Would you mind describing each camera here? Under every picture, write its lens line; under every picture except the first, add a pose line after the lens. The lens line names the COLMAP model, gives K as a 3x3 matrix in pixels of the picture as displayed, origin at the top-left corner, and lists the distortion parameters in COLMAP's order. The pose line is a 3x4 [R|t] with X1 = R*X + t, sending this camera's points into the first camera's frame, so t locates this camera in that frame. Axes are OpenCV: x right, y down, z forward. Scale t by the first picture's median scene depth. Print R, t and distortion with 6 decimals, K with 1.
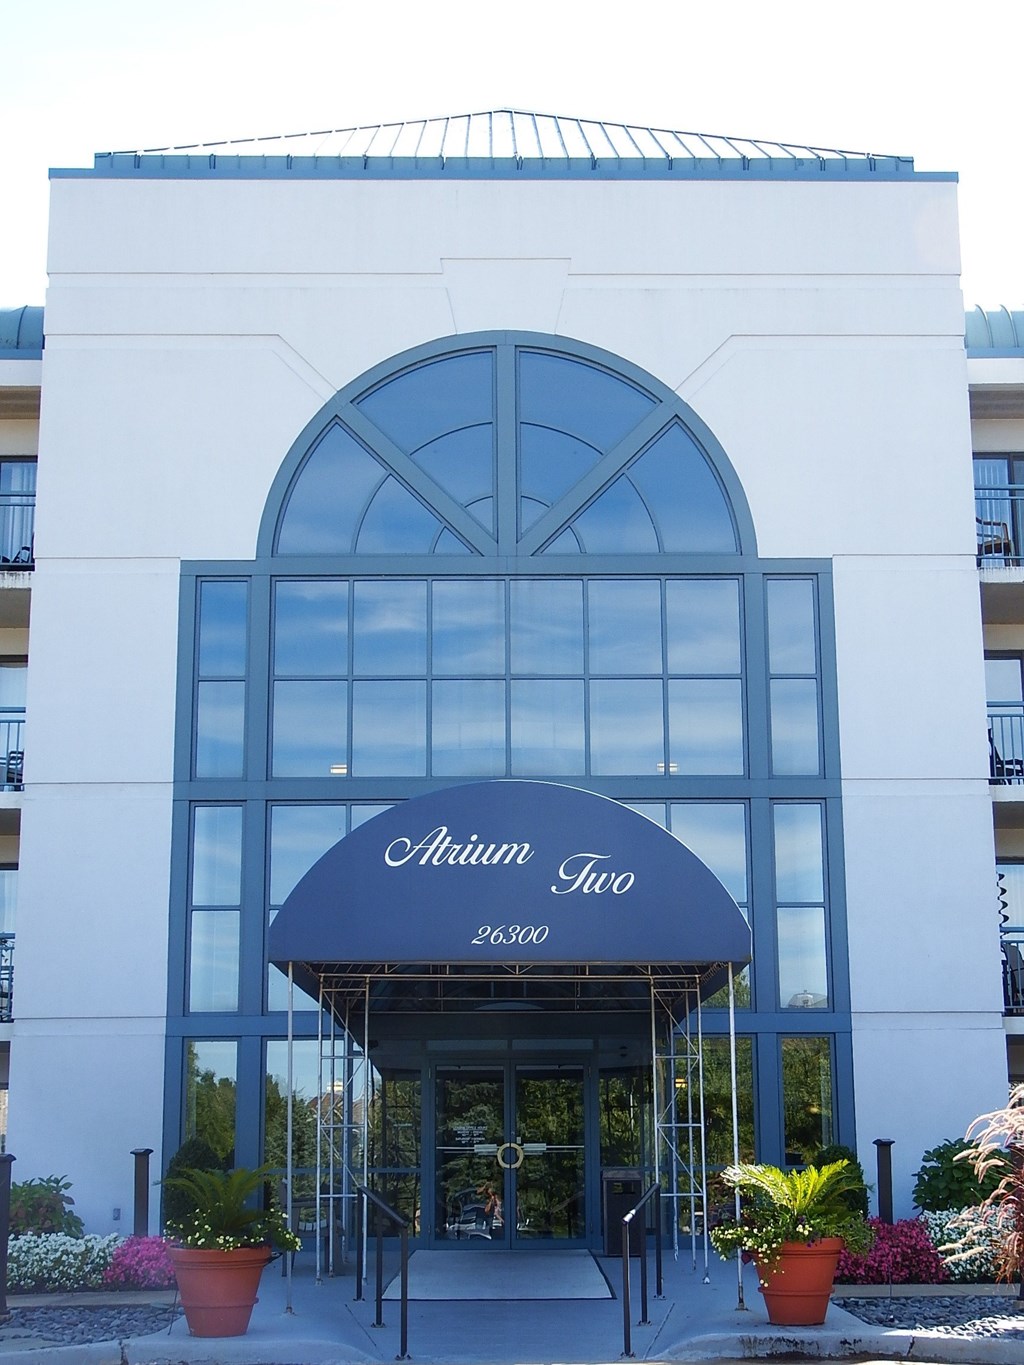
lens RADIAL K [[2062.2, 0, 535.8], [0, 2062.2, 683.7], [0, 0, 1]] dist [0.014071, -0.017793]
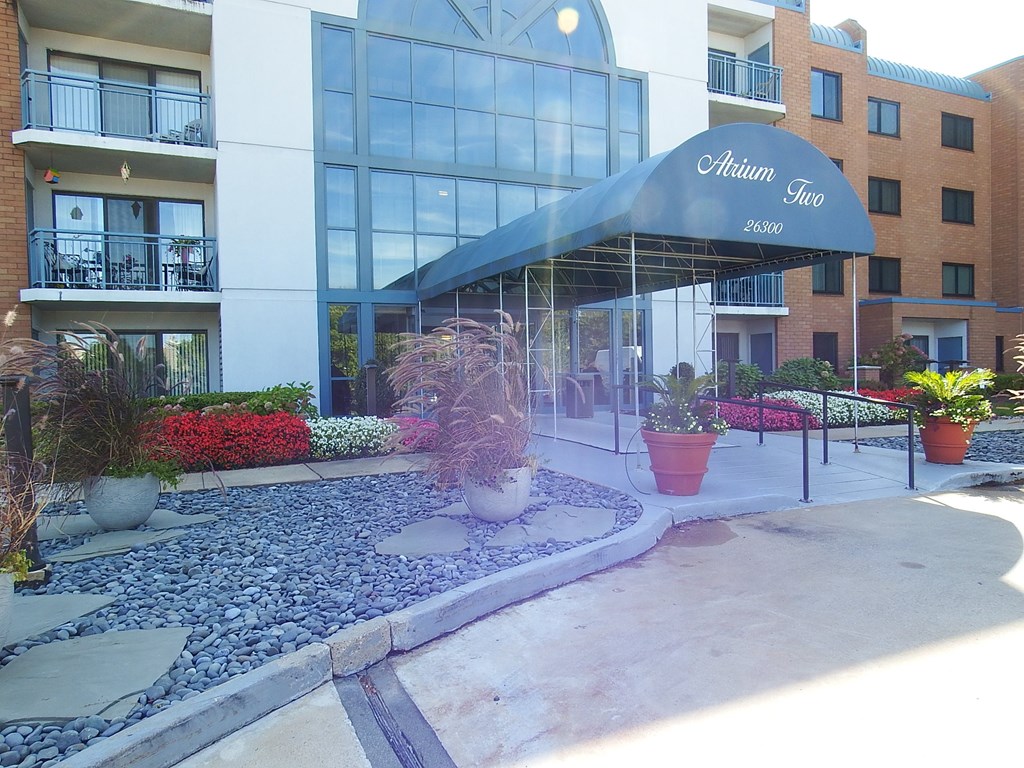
lens RADIAL K [[725.1, 0, 524.1], [0, 725.1, 387.5], [0, 0, 1]] dist [-0.000855, -0.000472]
pose [[0.914379, -0.017259, 0.404491, -0.260963], [-0.084017, 0.969252, 0.231283, 0.083596], [-0.396045, -0.245464, 0.884814, 0.367253]]
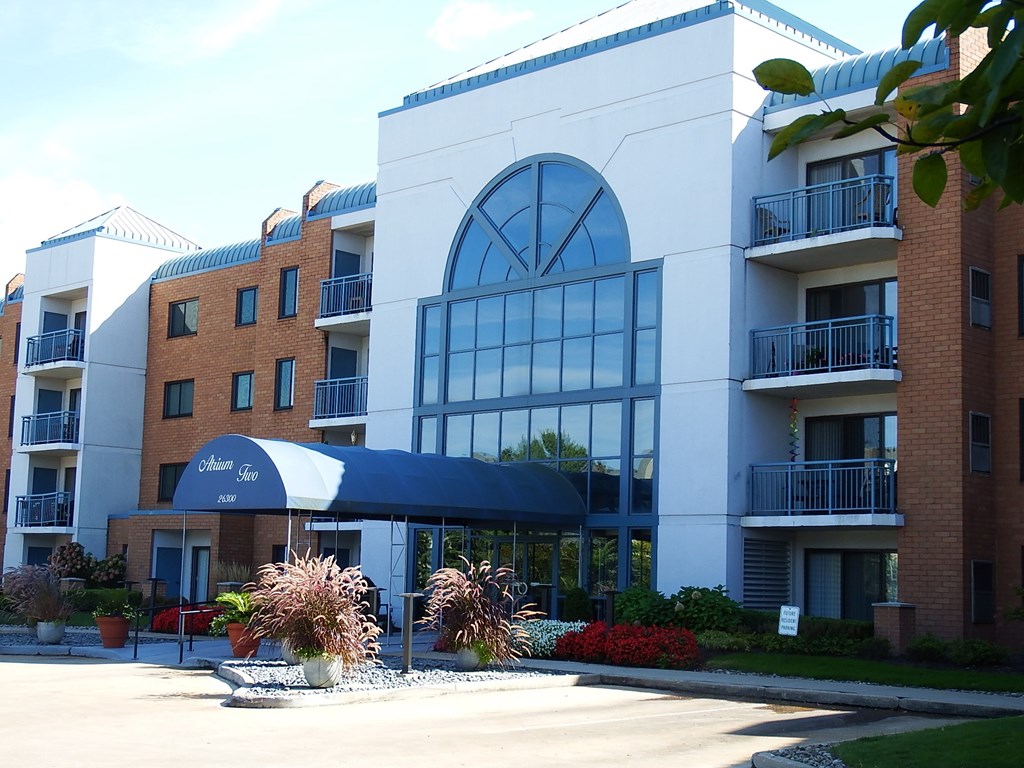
lens RADIAL K [[1518.7, 0, 545.9], [0, 1518.7, 384.5], [0, 0, 1]] dist [-0.128652, -0.008639]
pose [[0.711312, -0.065224, -0.699843, 1.000705], [0.136845, 0.989483, 0.046869, -0.029517], [0.689426, -0.129108, 0.712757, -0.002318]]
